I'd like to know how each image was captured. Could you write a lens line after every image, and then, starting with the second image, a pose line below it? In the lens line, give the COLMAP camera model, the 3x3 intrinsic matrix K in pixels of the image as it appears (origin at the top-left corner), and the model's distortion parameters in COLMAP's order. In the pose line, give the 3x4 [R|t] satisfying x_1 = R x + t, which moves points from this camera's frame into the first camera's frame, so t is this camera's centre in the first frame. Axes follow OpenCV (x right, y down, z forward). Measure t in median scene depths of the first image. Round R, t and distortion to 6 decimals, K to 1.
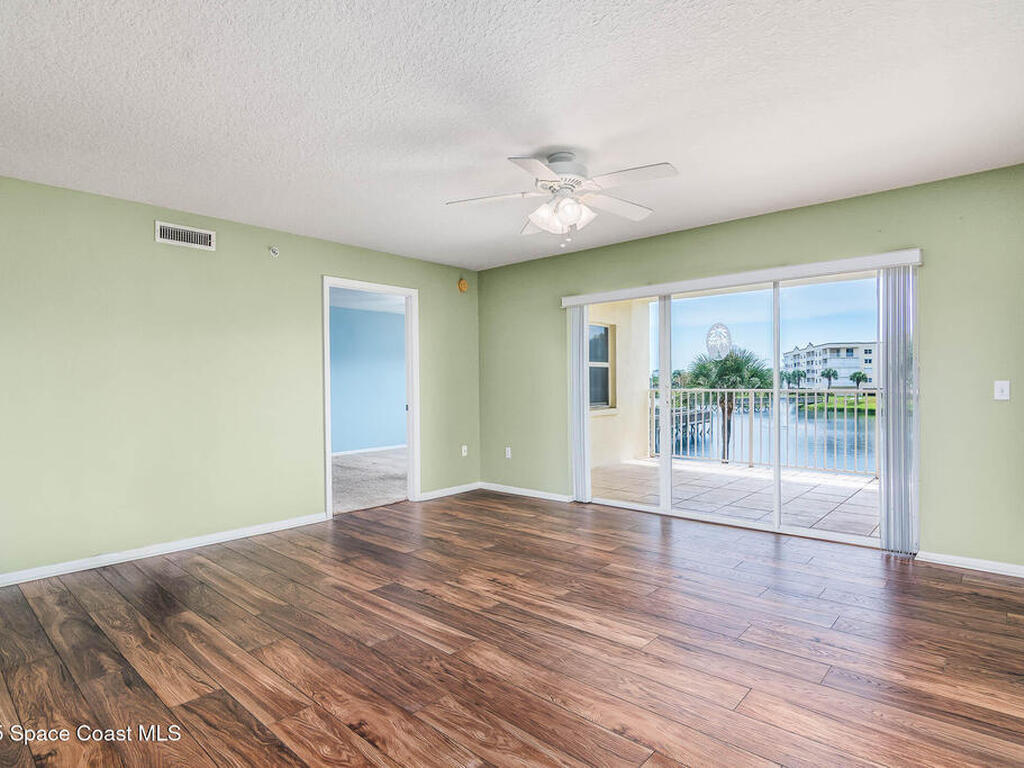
lens RADIAL K [[560.7, 0, 509.2], [0, 560.7, 386.7], [0, 0, 1]] dist [-0.034467, -0.000224]
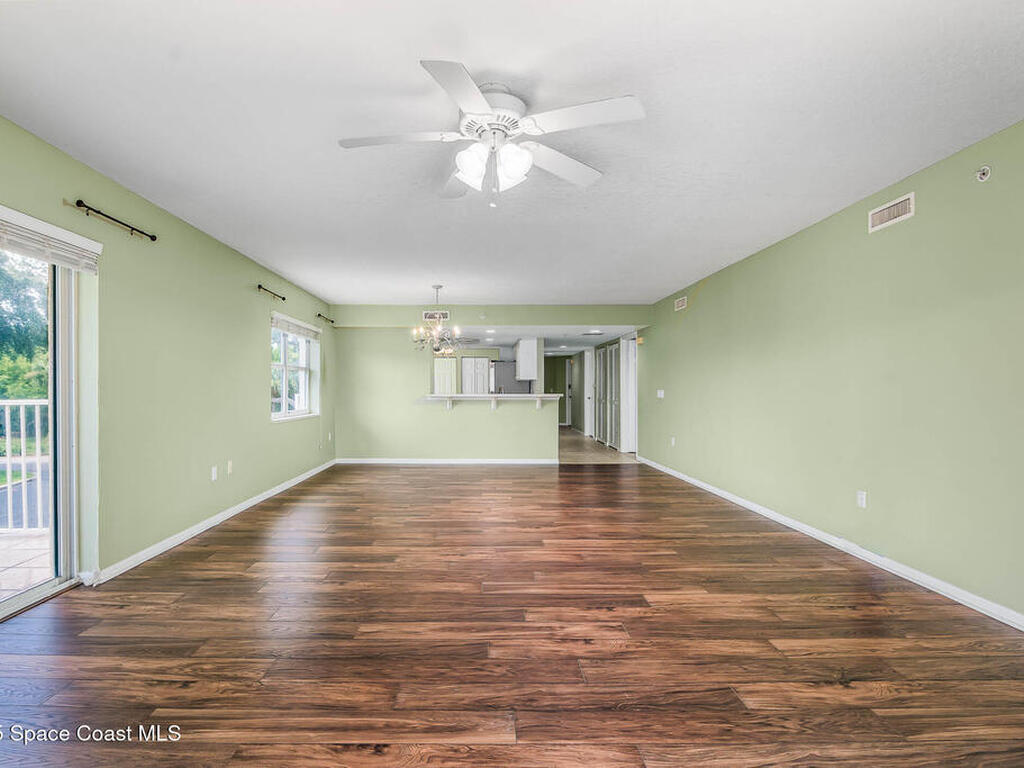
lens RADIAL K [[560.7, 0, 508.4], [0, 560.7, 384.3], [0, 0, 1]] dist [-0.034467, -0.000224]
pose [[-0.722290, 0.003341, -0.691583, 0.630349], [0.001247, 0.999993, 0.003529, -0.018061], [0.691589, 0.001687, -0.722289, 1.586988]]
